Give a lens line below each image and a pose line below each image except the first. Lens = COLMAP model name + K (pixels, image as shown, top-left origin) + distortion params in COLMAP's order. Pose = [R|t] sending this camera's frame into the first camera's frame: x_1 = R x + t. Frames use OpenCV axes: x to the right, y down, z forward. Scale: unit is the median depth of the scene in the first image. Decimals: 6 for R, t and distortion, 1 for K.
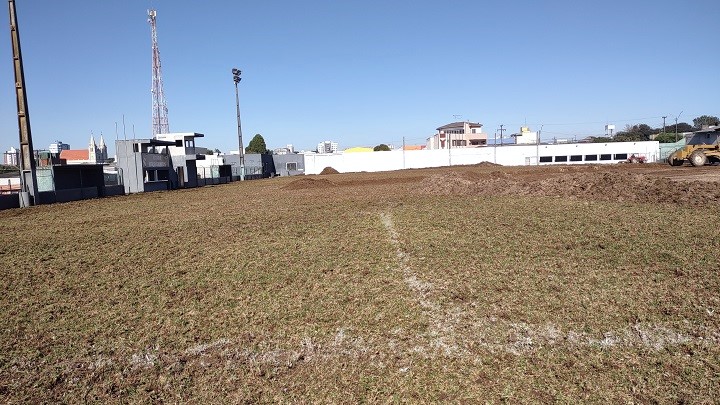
lens RADIAL K [[526.2, 0, 359.7], [0, 526.2, 201.7], [0, 0, 1]] dist [0.058548, -0.077983]
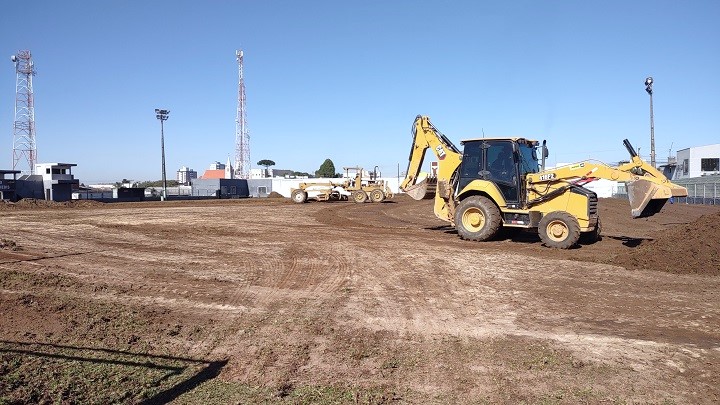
lens RADIAL K [[526.2, 0, 361.6], [0, 526.2, 202.9], [0, 0, 1]] dist [0.058548, -0.077983]
pose [[0.959585, 0.035211, -0.279209, 0.192993], [-0.046235, 0.998386, -0.032992, -0.005963], [0.277596, 0.044568, 0.959664, -0.011454]]
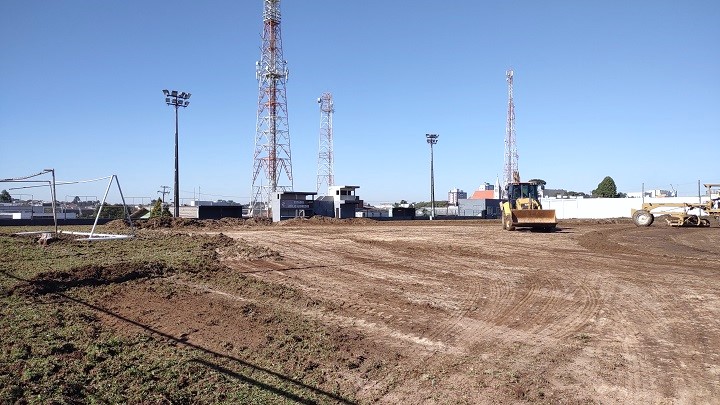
lens RADIAL K [[526.2, 0, 361.5], [0, 526.2, 199.2], [0, 0, 1]] dist [0.058548, -0.077983]
pose [[0.708074, 0.020088, -0.705853, 0.193258], [-0.075750, 0.995988, -0.047644, -0.006081], [0.702064, 0.087204, 0.706755, -0.005116]]
